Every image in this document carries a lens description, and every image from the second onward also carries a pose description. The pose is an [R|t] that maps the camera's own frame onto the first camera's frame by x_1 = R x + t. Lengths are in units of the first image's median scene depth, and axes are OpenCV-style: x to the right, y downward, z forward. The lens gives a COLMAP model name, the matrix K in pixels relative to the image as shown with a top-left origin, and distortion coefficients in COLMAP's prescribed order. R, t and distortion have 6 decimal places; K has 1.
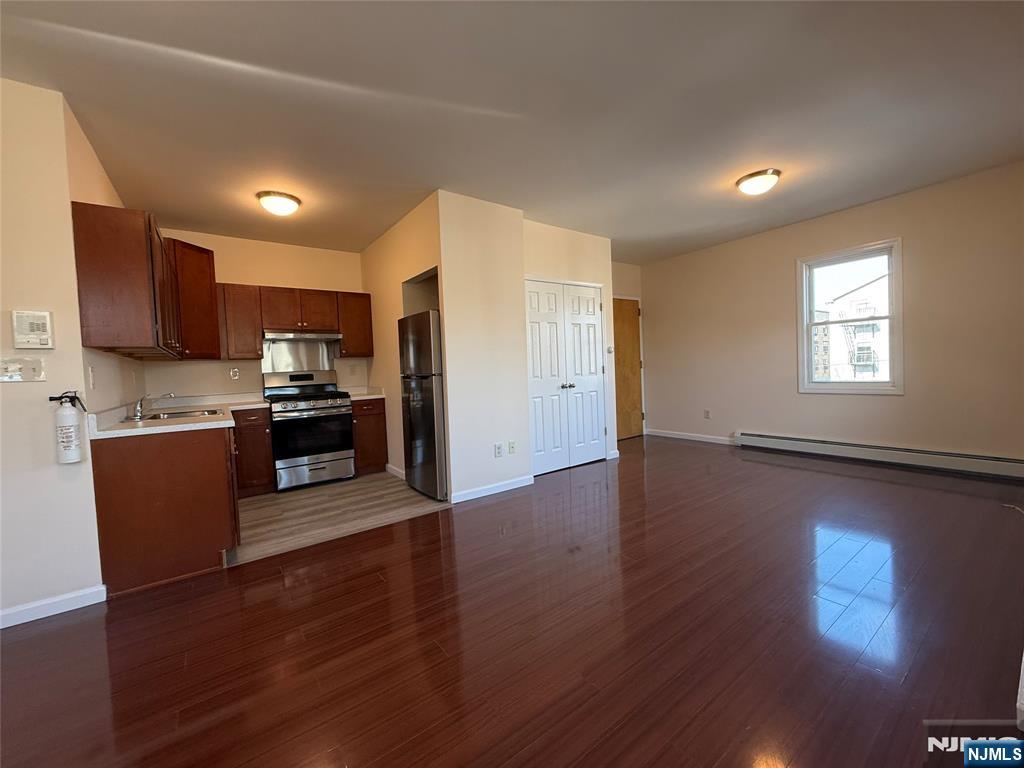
lens RADIAL K [[408.9, 0, 512.0], [0, 408.9, 384.0], [0, 0, 1]] dist [-0.000839, -0.000020]
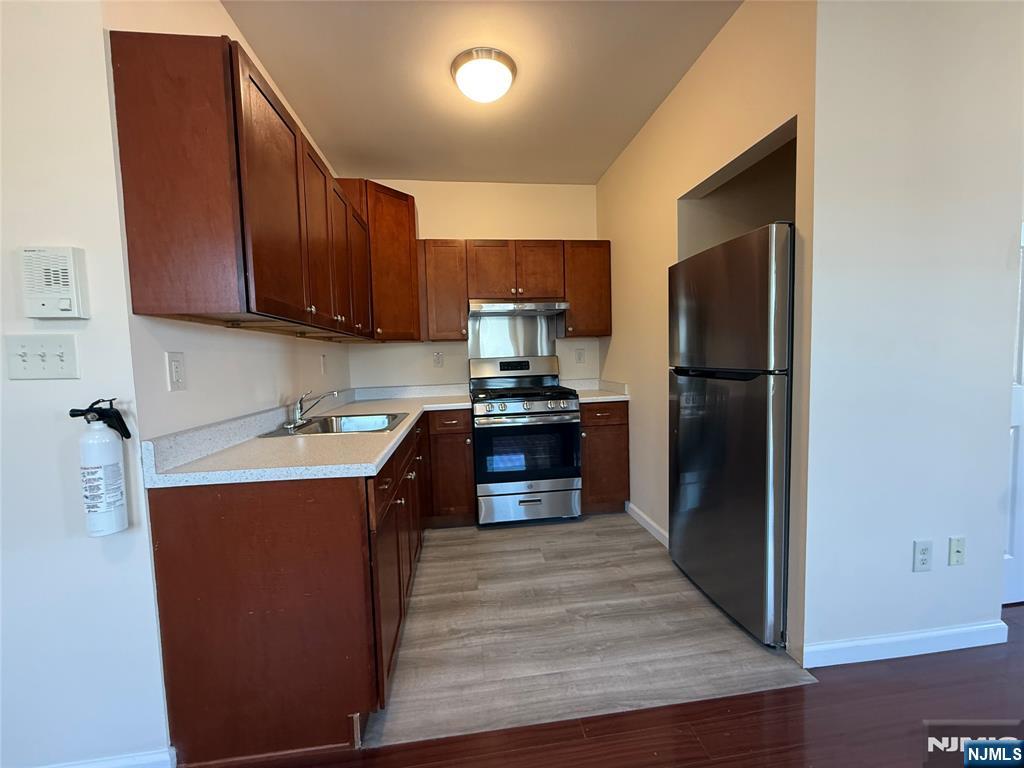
lens RADIAL K [[401.6, 0, 507.4], [0, 401.6, 380.0], [0, 0, 1]] dist [-0.000846, -0.000036]
pose [[0.871437, 0.041919, -0.488713, -0.201405], [-0.025622, 0.998871, 0.039991, -0.021361], [0.489838, -0.022328, 0.871528, 0.425662]]
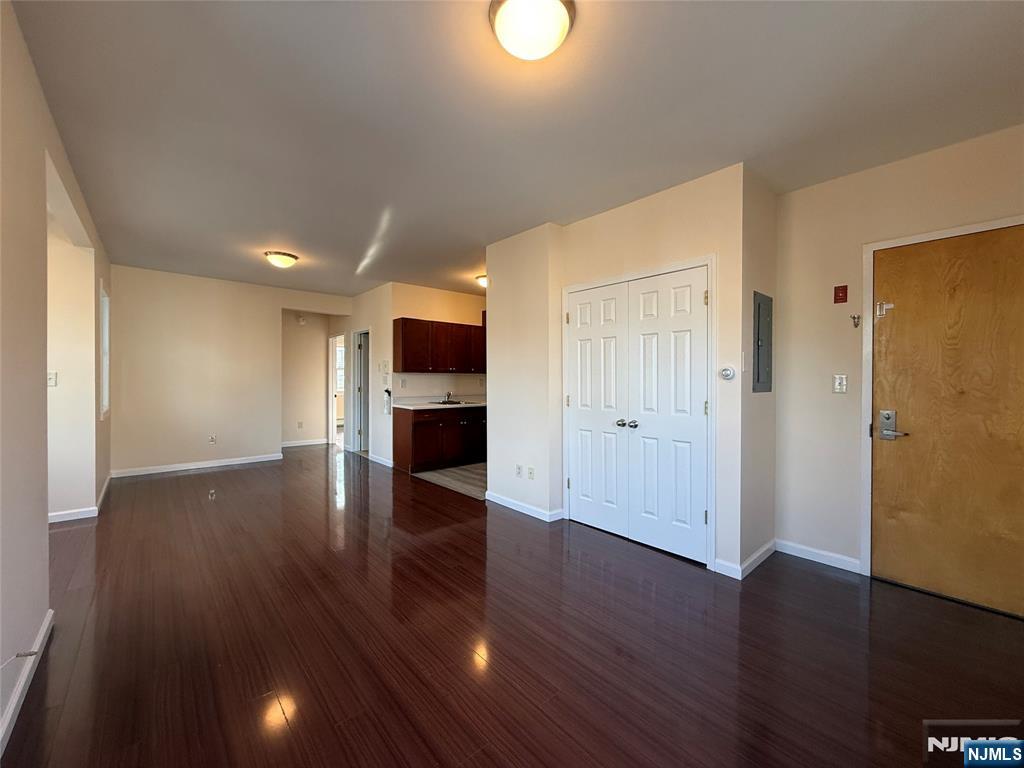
lens RADIAL K [[408.9, 0, 512.0], [0, 408.9, 384.0], [0, 0, 1]] dist [-0.000839, -0.000020]
pose [[0.082556, 0.047058, -0.995475, 0.946475], [-0.054661, 0.997595, 0.042625, -0.094793], [0.995086, 0.050895, 0.084930, 0.850469]]
